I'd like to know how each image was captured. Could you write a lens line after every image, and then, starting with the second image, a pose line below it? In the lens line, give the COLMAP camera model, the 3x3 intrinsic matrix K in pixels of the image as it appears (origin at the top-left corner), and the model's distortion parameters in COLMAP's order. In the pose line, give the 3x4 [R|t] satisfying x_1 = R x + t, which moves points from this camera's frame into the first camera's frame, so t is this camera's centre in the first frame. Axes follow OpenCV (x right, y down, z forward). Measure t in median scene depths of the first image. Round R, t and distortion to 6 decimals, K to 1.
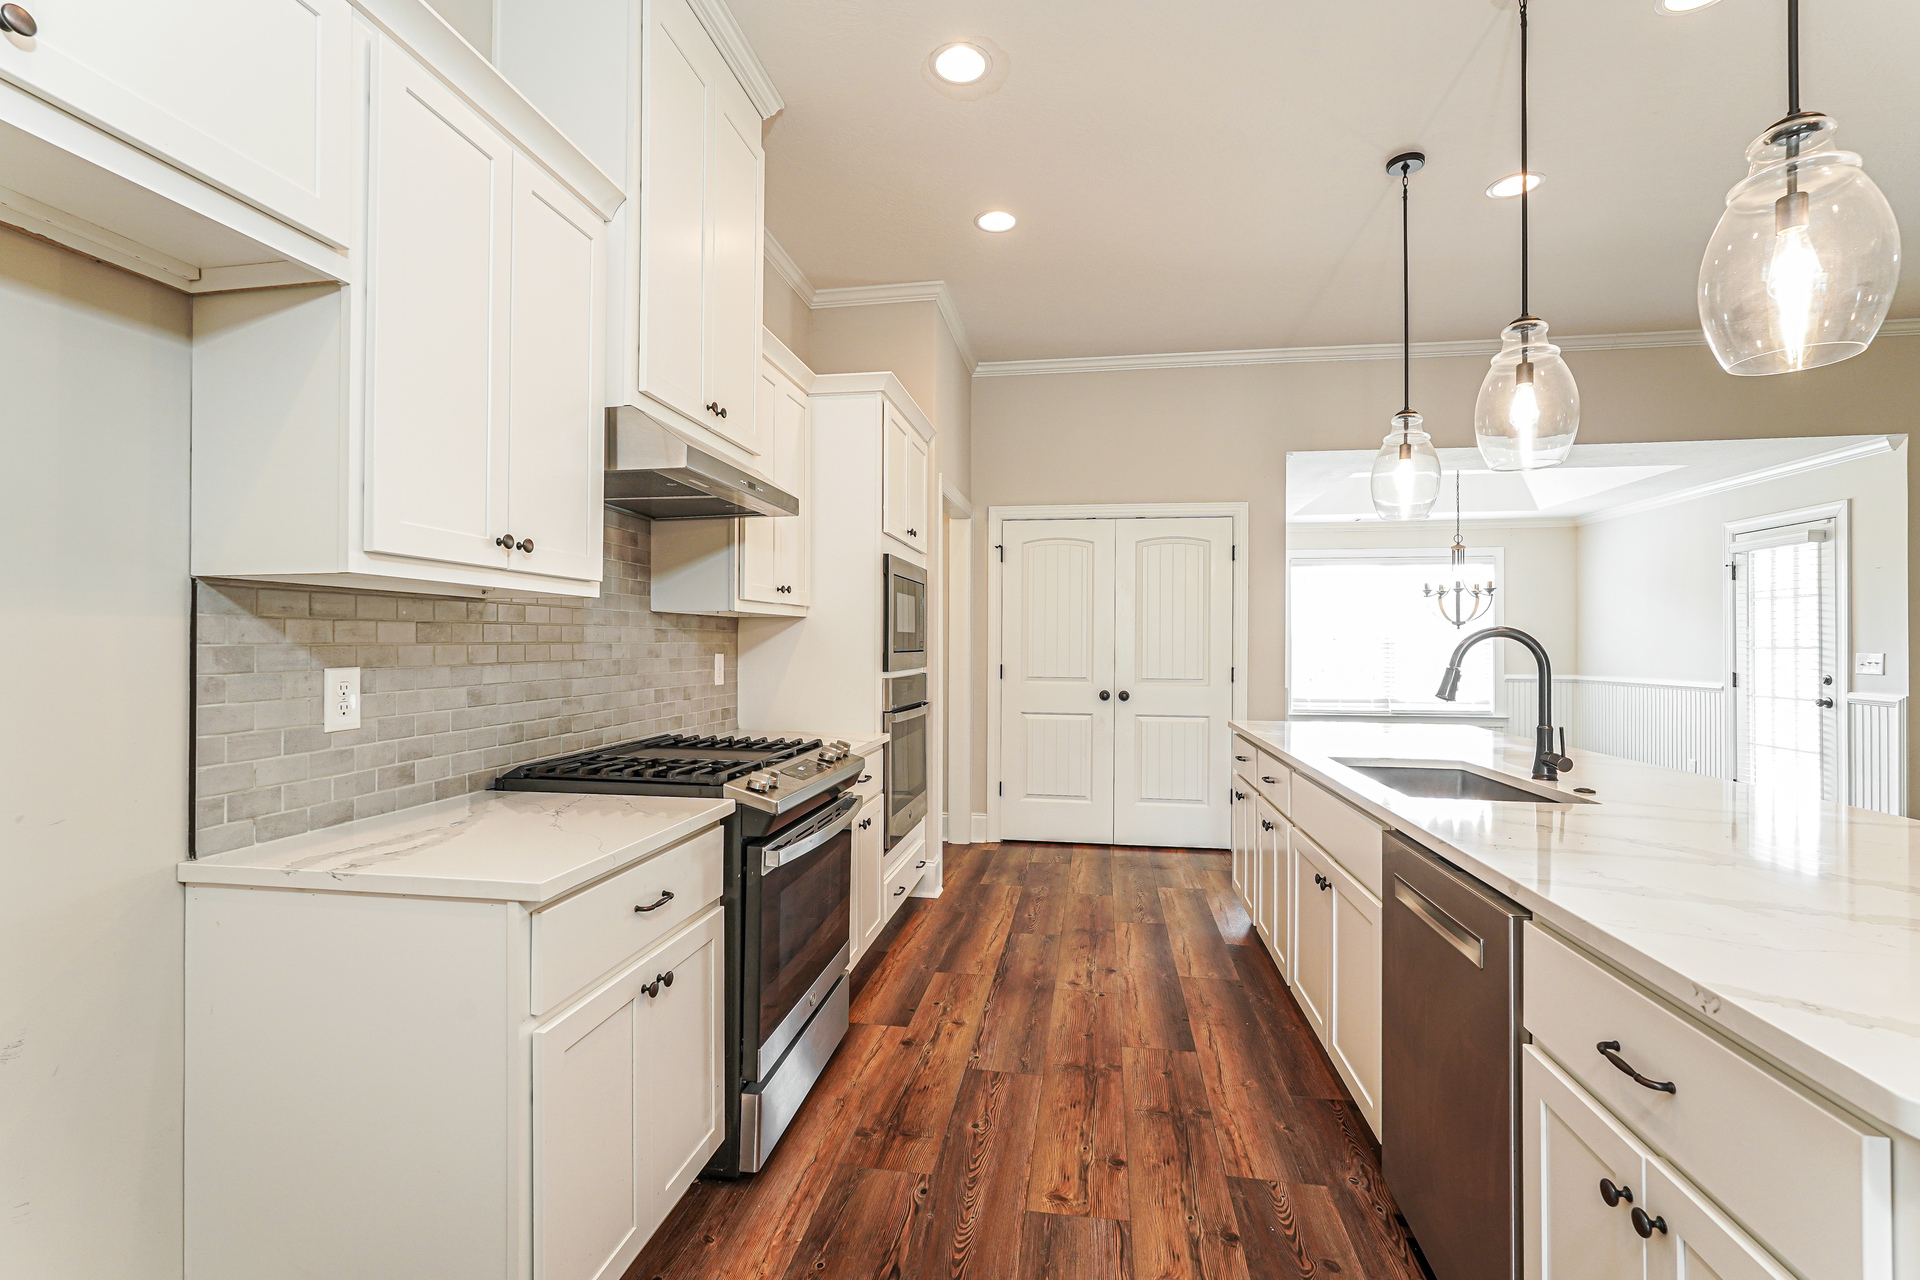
lens RADIAL K [[870.3, 0, 950.6], [0, 870.3, 638.3], [0, 0, 1]] dist [-0.016856, 0.001323]
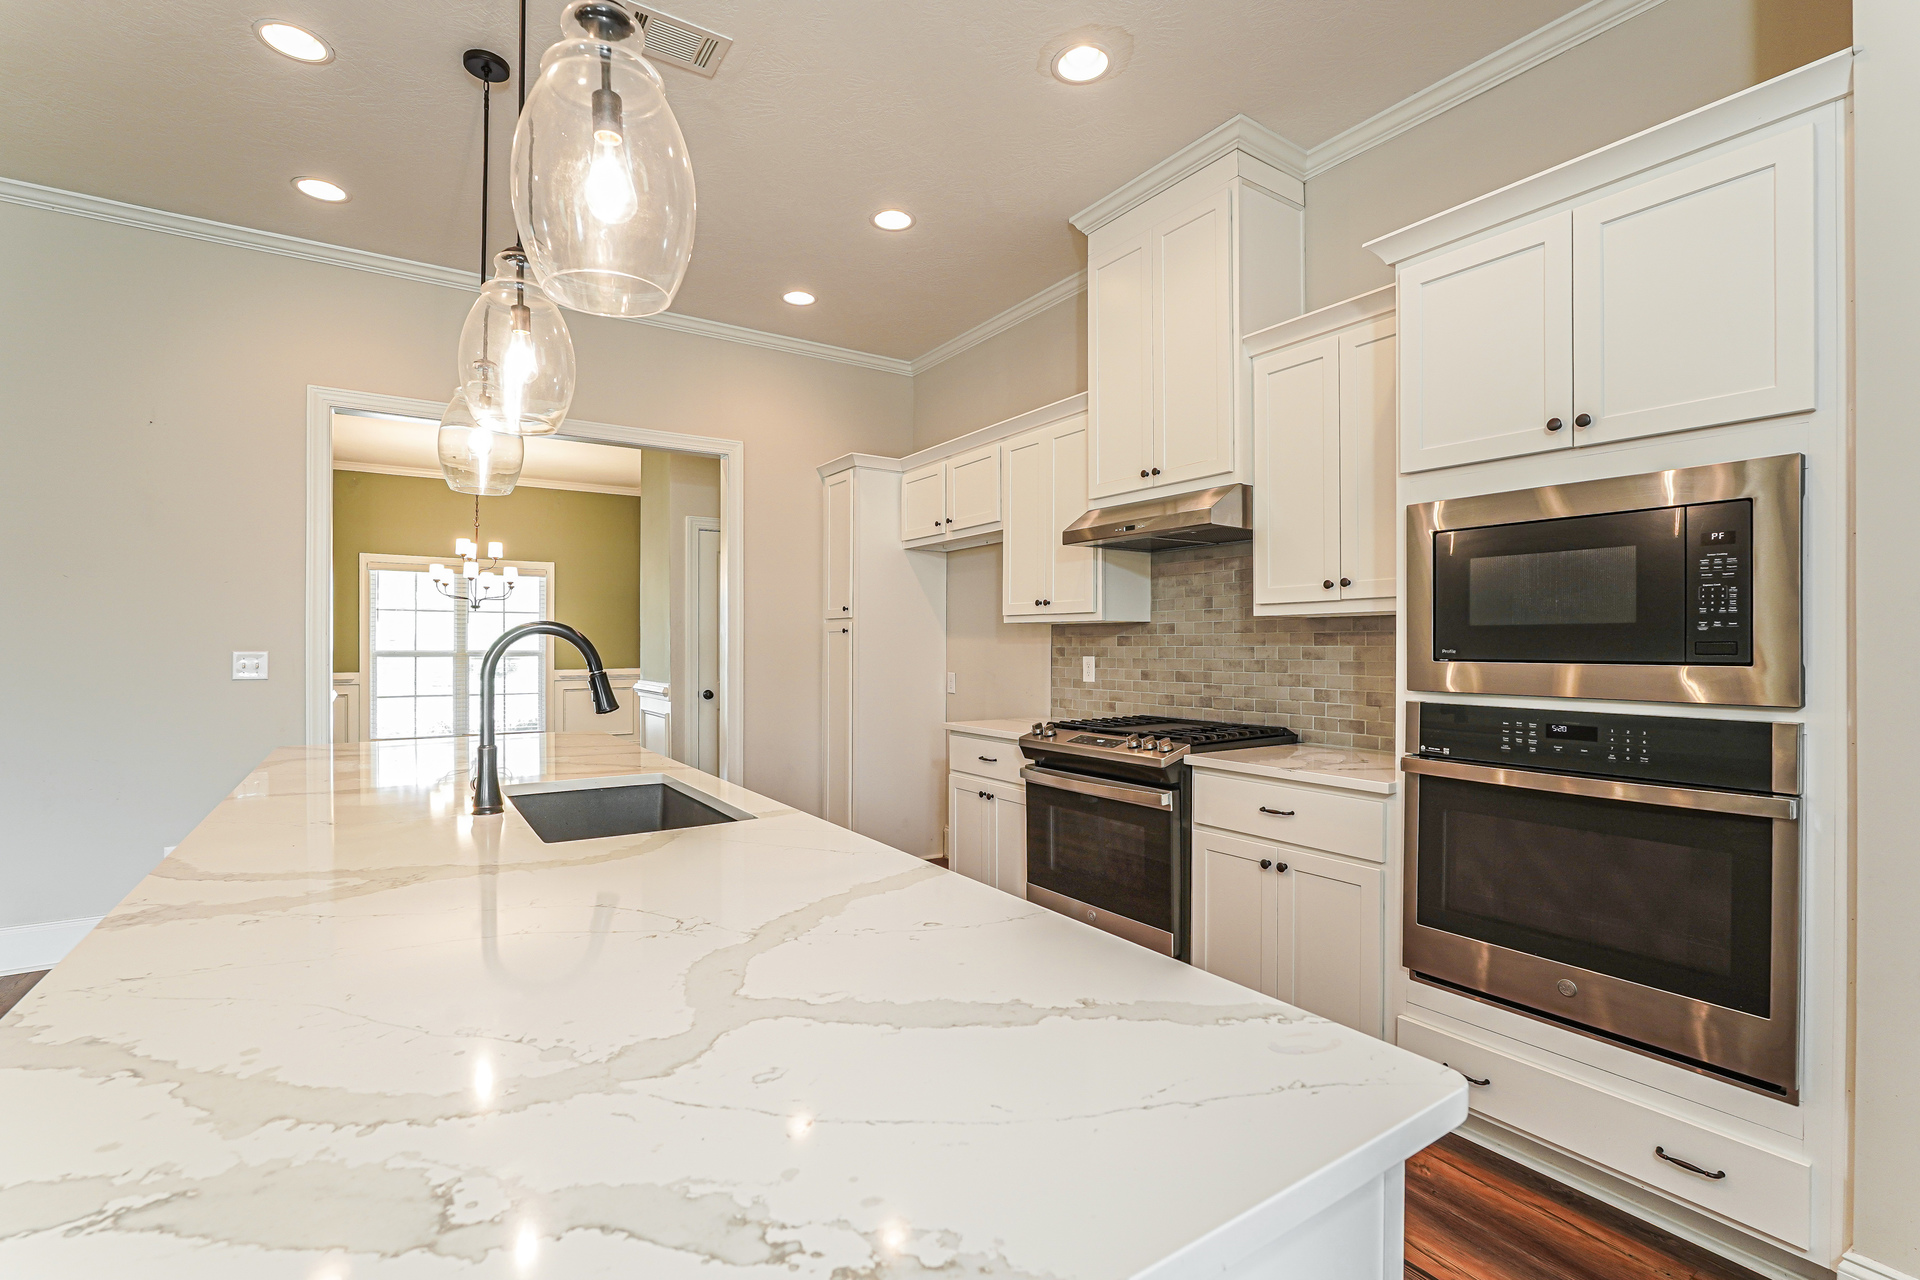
lens RADIAL K [[870.3, 0, 971.3], [0, 870.3, 646.2], [0, 0, 1]] dist [-0.016856, 0.001323]
pose [[-0.726019, -0.005158, -0.687655, 0.718772], [-0.000860, 0.999978, -0.006593, 0.012865], [0.687674, -0.004196, -0.726007, 1.490459]]
